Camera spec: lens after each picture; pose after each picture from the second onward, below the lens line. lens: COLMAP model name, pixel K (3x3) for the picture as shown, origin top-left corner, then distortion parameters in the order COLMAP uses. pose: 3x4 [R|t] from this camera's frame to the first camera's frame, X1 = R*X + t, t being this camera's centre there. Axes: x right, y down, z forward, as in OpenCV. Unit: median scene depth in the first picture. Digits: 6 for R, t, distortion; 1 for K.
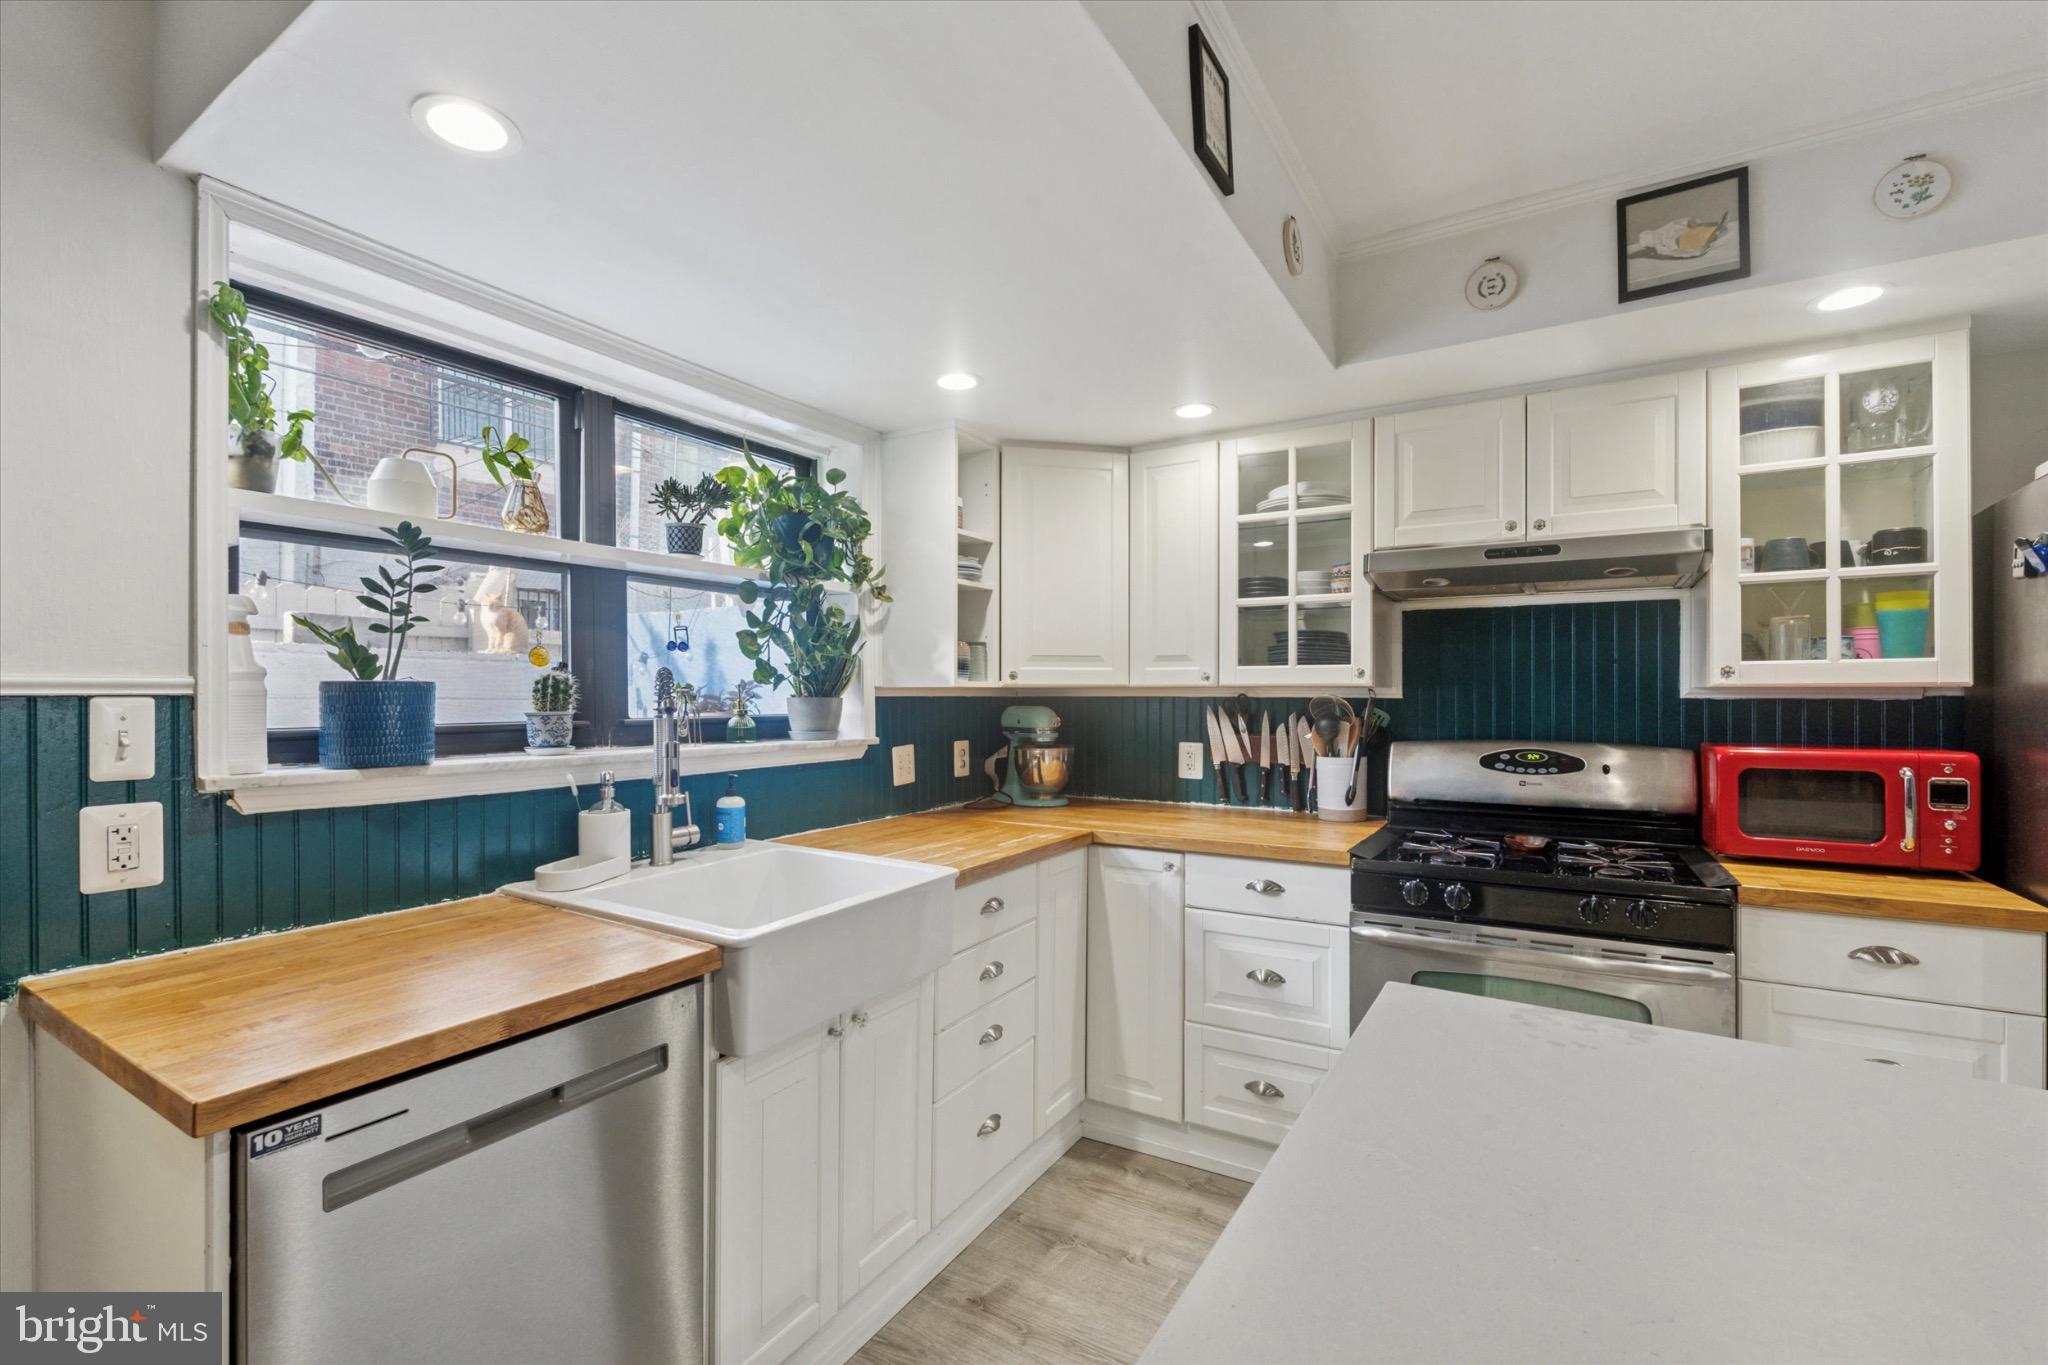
lens RADIAL K [[891.1, 0, 1031.9], [0, 891.1, 693.3], [0, 0, 1]] dist [-0.007437, 0.000574]
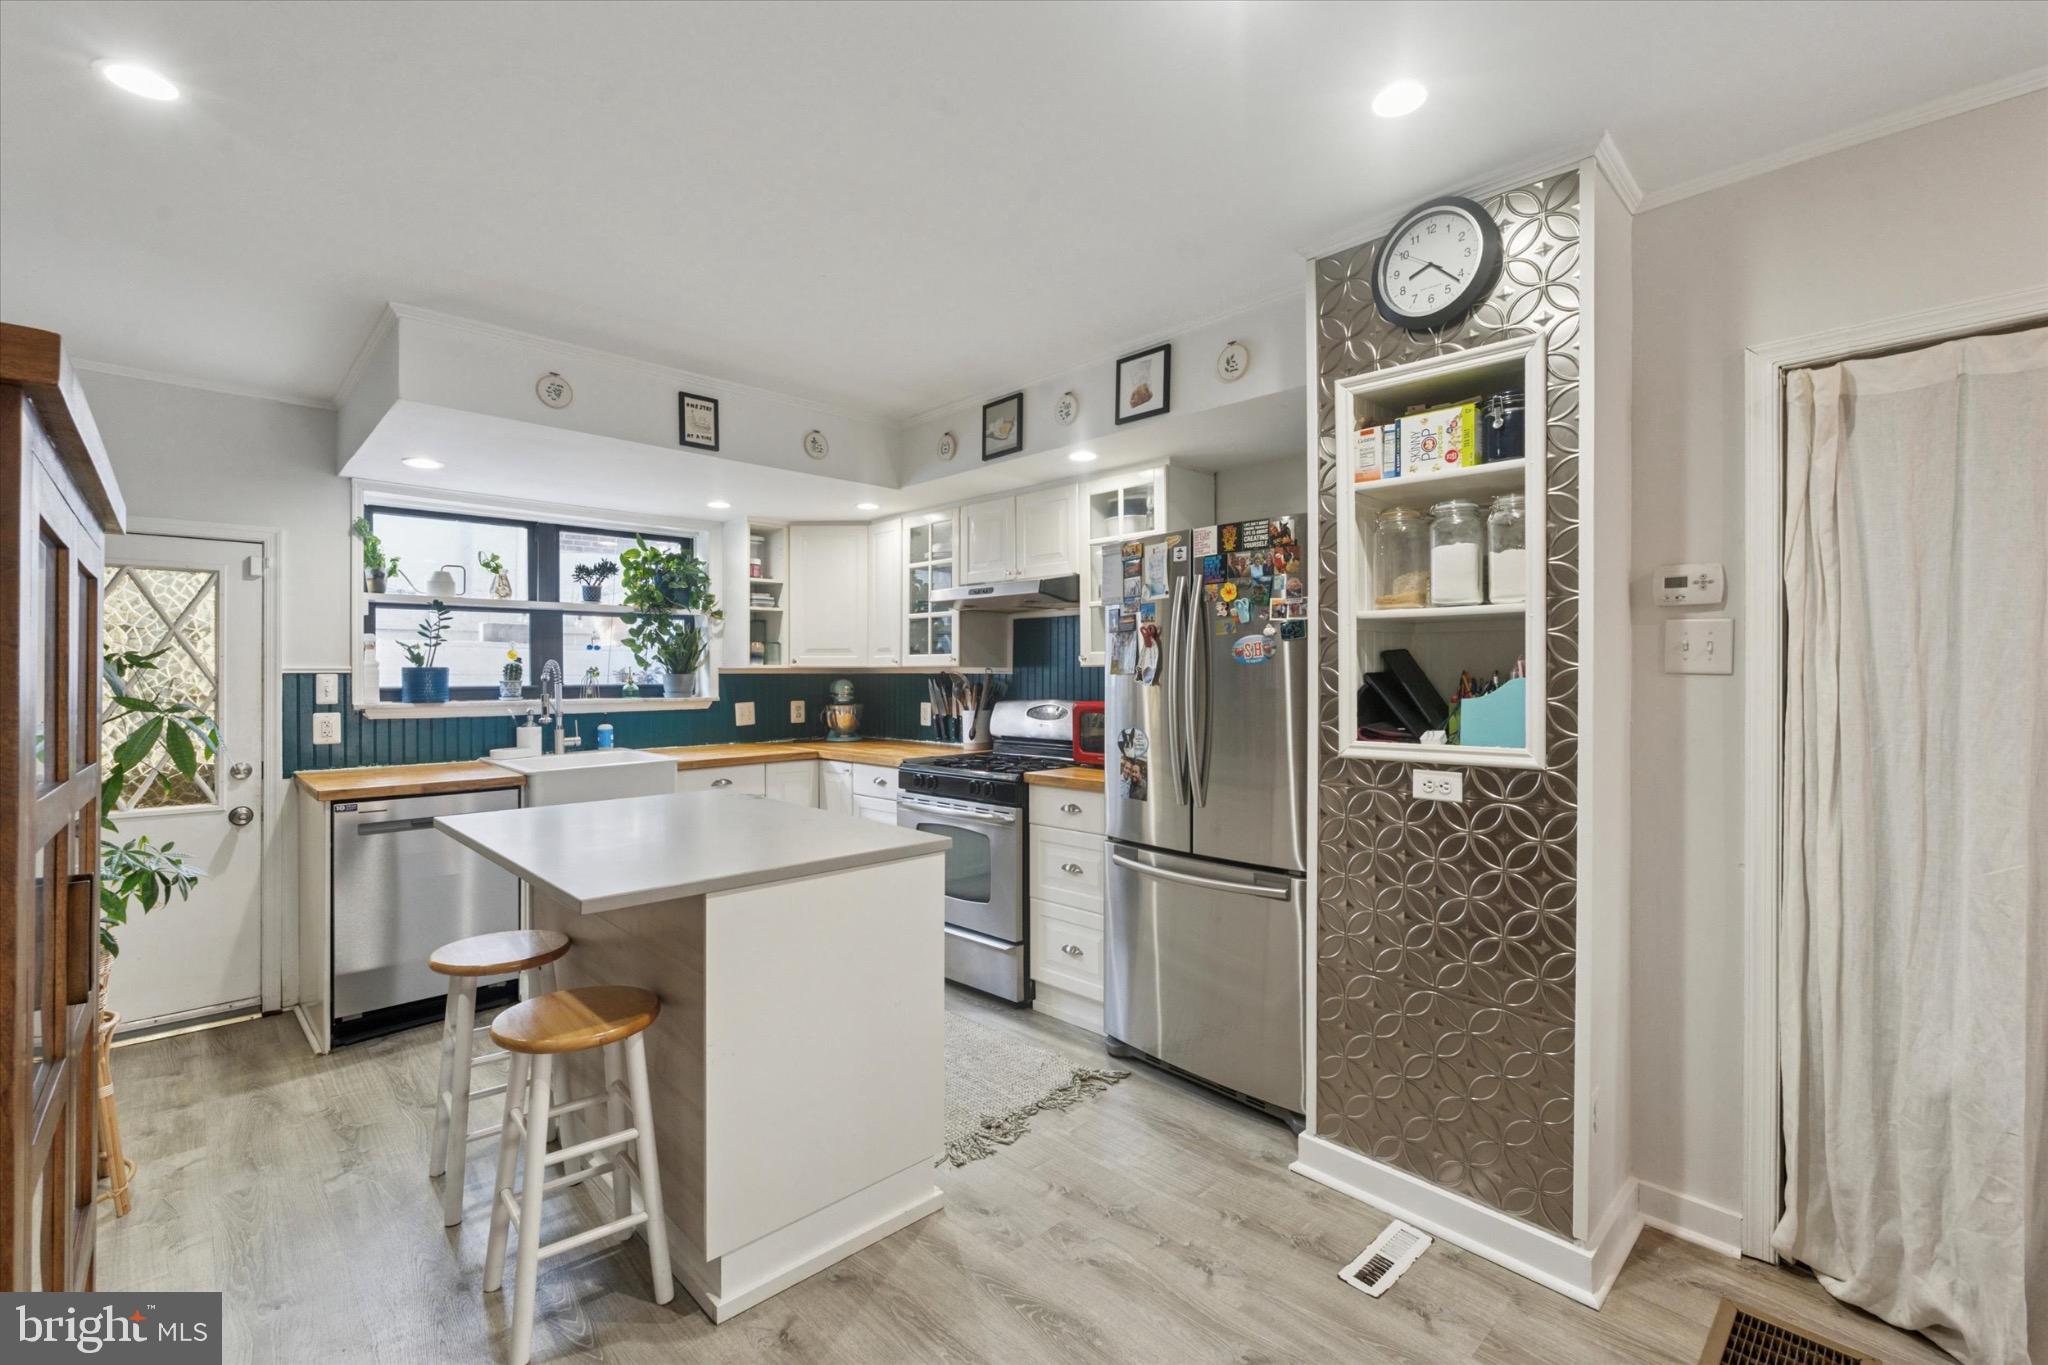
lens RADIAL K [[891.1, 0, 1030.9], [0, 891.1, 672.4], [0, 0, 1]] dist [-0.007437, 0.000574]
pose [[0.971279, -0.002714, -0.237927, 1.048298], [0.003006, 0.999995, 0.000861, 0.001760], [0.237924, -0.001552, 0.971283, -0.691894]]
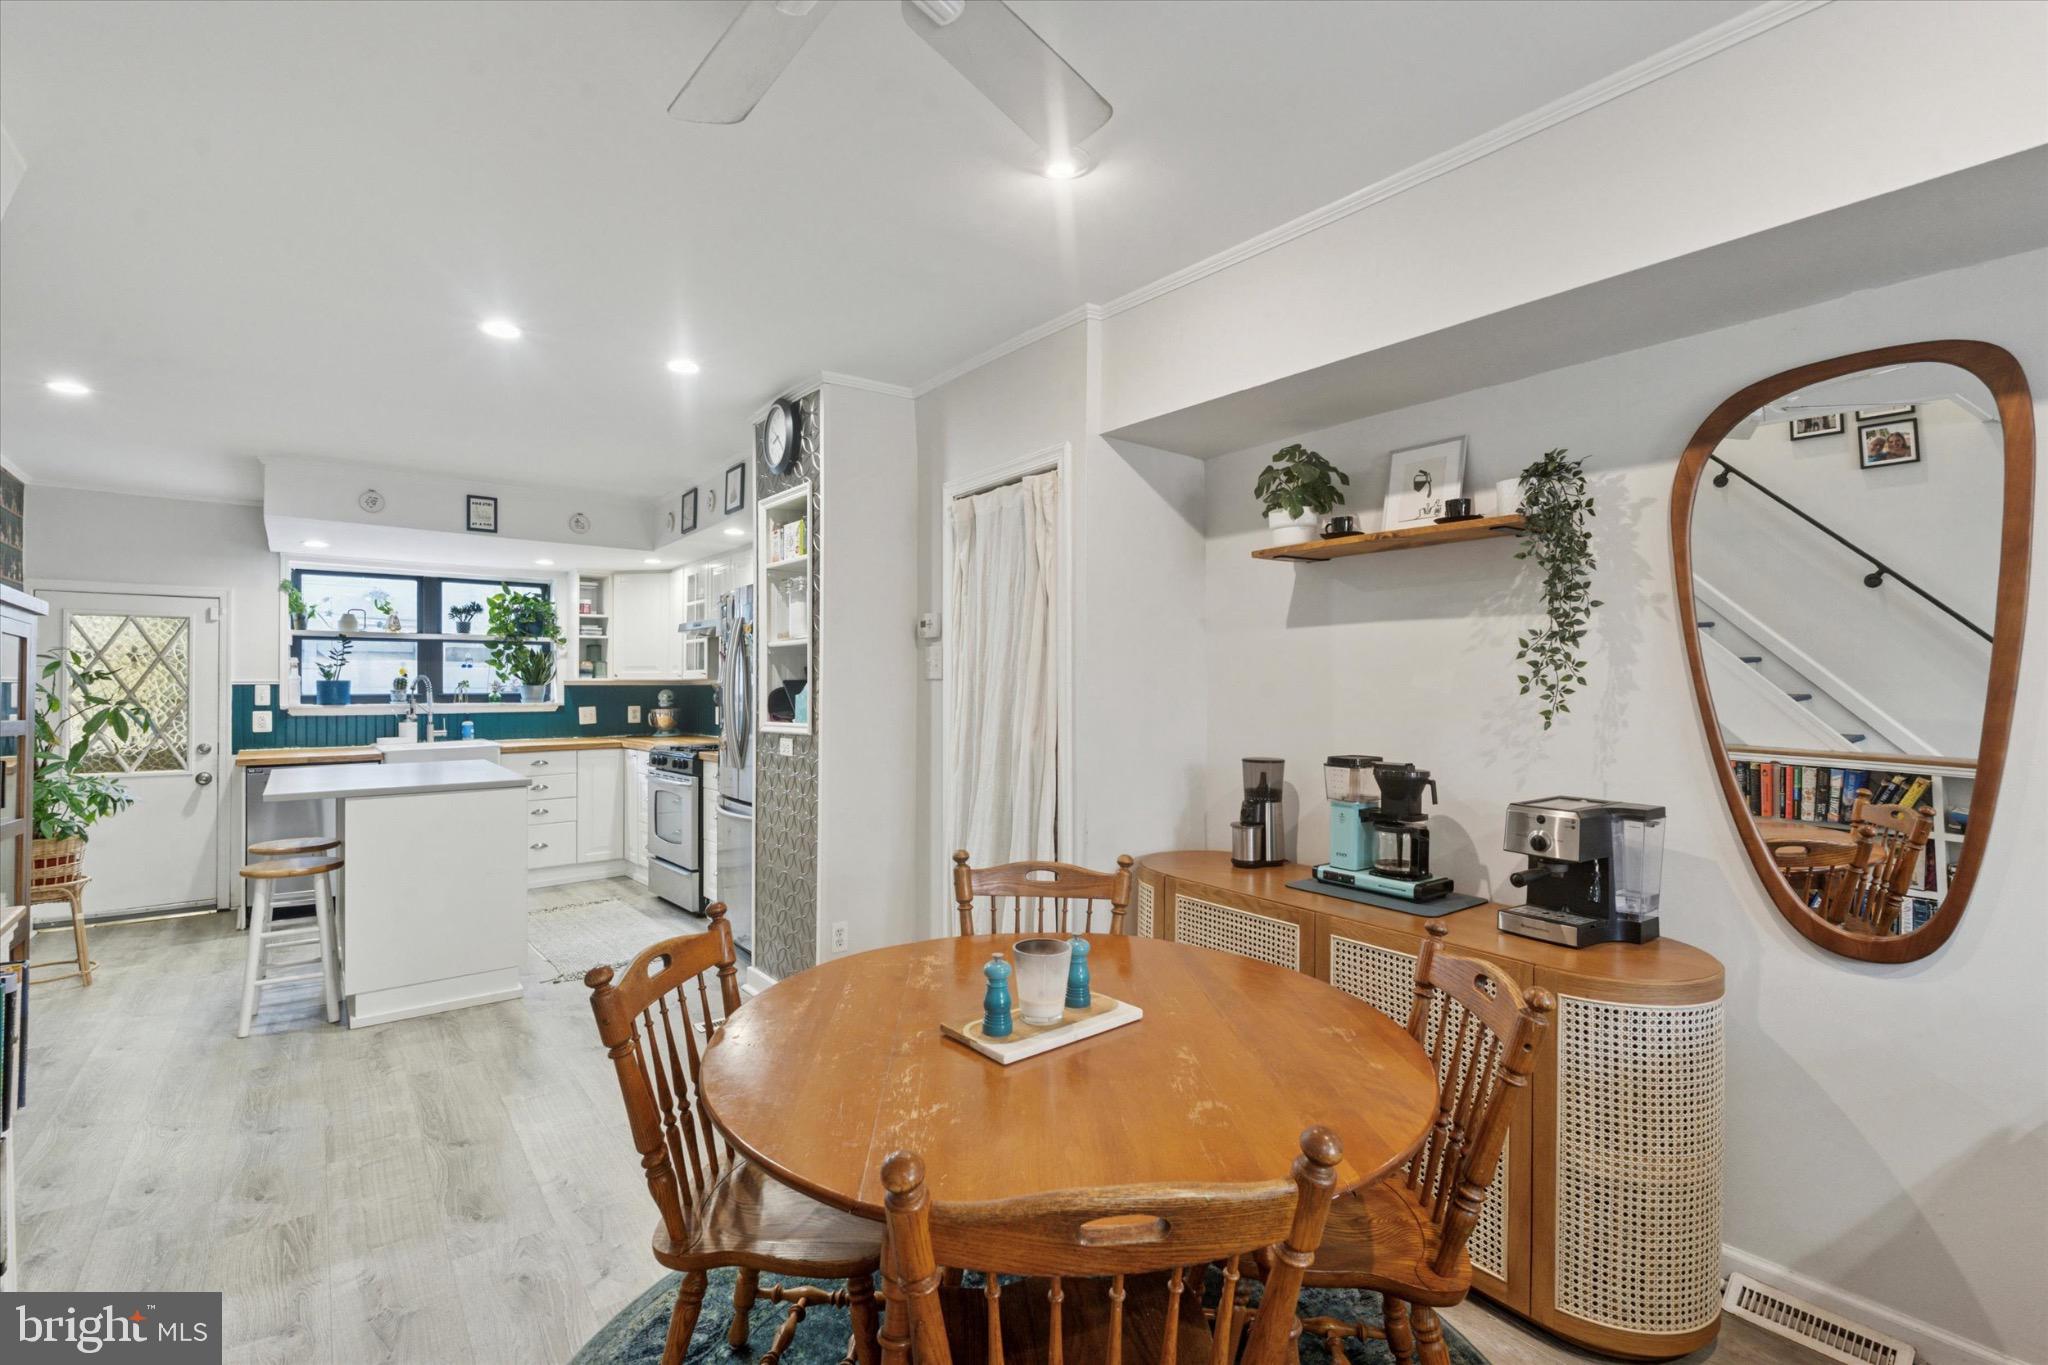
lens RADIAL K [[891.1, 0, 1016.4], [0, 891.1, 684.3], [0, 0, 1]] dist [-0.007437, 0.000574]
pose [[0.945021, -0.006163, -0.326951, 2.154371], [0.005070, 0.999978, -0.004195, 0.021224], [0.326970, 0.002307, 0.945032, -1.035094]]
